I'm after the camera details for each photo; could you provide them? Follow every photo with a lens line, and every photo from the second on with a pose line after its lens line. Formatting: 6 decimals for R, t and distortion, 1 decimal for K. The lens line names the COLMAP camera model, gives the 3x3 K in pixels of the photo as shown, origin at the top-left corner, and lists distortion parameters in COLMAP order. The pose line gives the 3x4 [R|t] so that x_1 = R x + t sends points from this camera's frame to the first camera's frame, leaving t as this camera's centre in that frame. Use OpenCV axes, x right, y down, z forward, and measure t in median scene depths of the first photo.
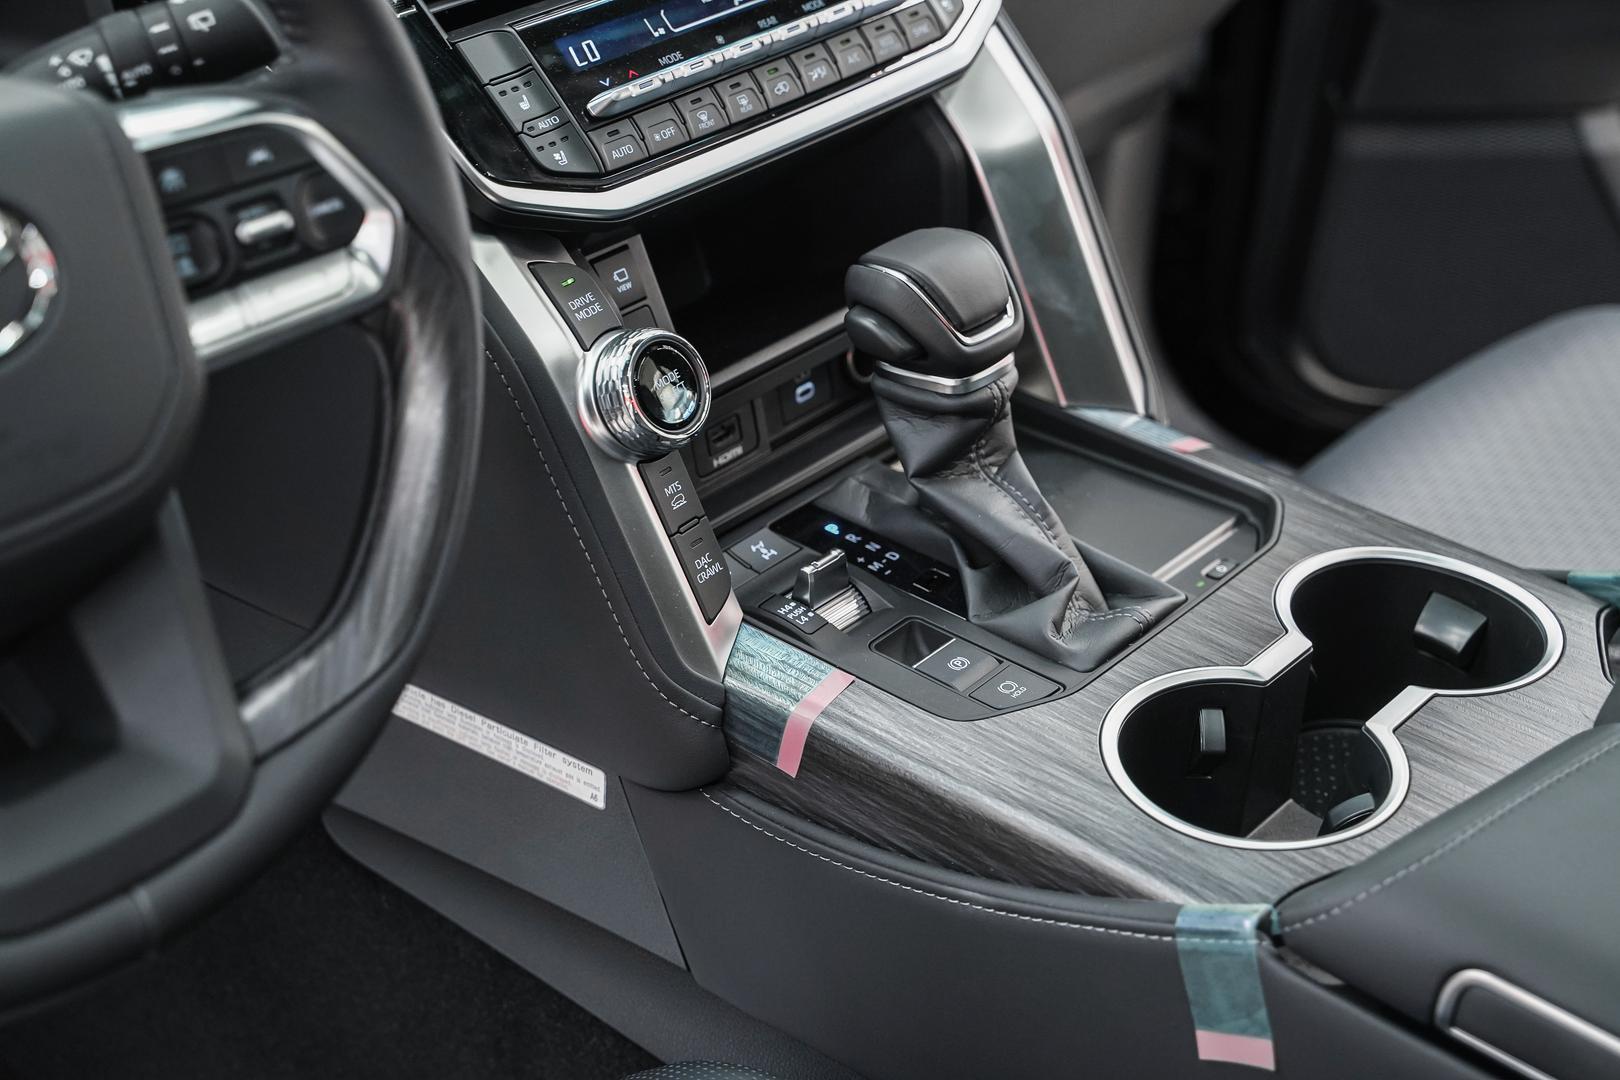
lens RADIAL K [[2558.4, 0, 810.0], [0, 2558.4, 540.0], [0, 0, 1]] dist [0.128976, 0.039369]
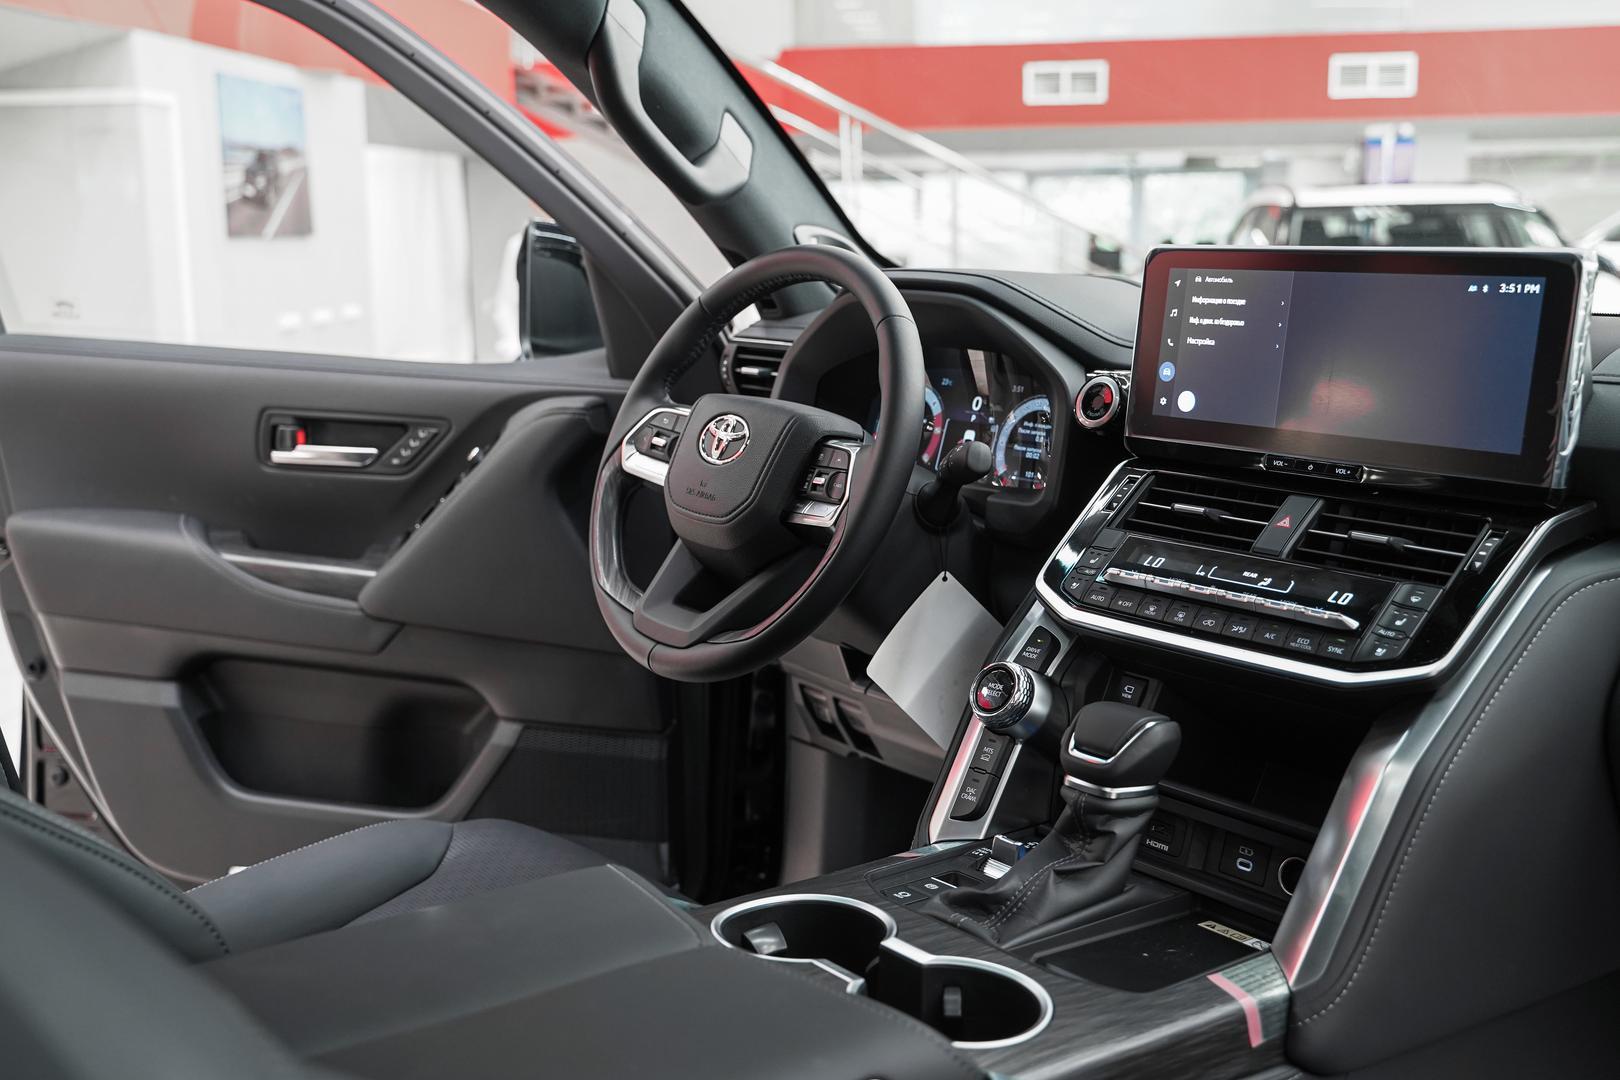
lens RADIAL K [[1701.9, 0, 803.9], [0, 1701.9, 524.1], [0, 0, 1]] dist [-0.015596, 0.007896]
pose [[-0.210905, 0.096878, -0.972694, 1.127623], [-0.531525, 0.823746, 0.197291, -0.319176], [0.820366, 0.558621, -0.122239, 0.942480]]
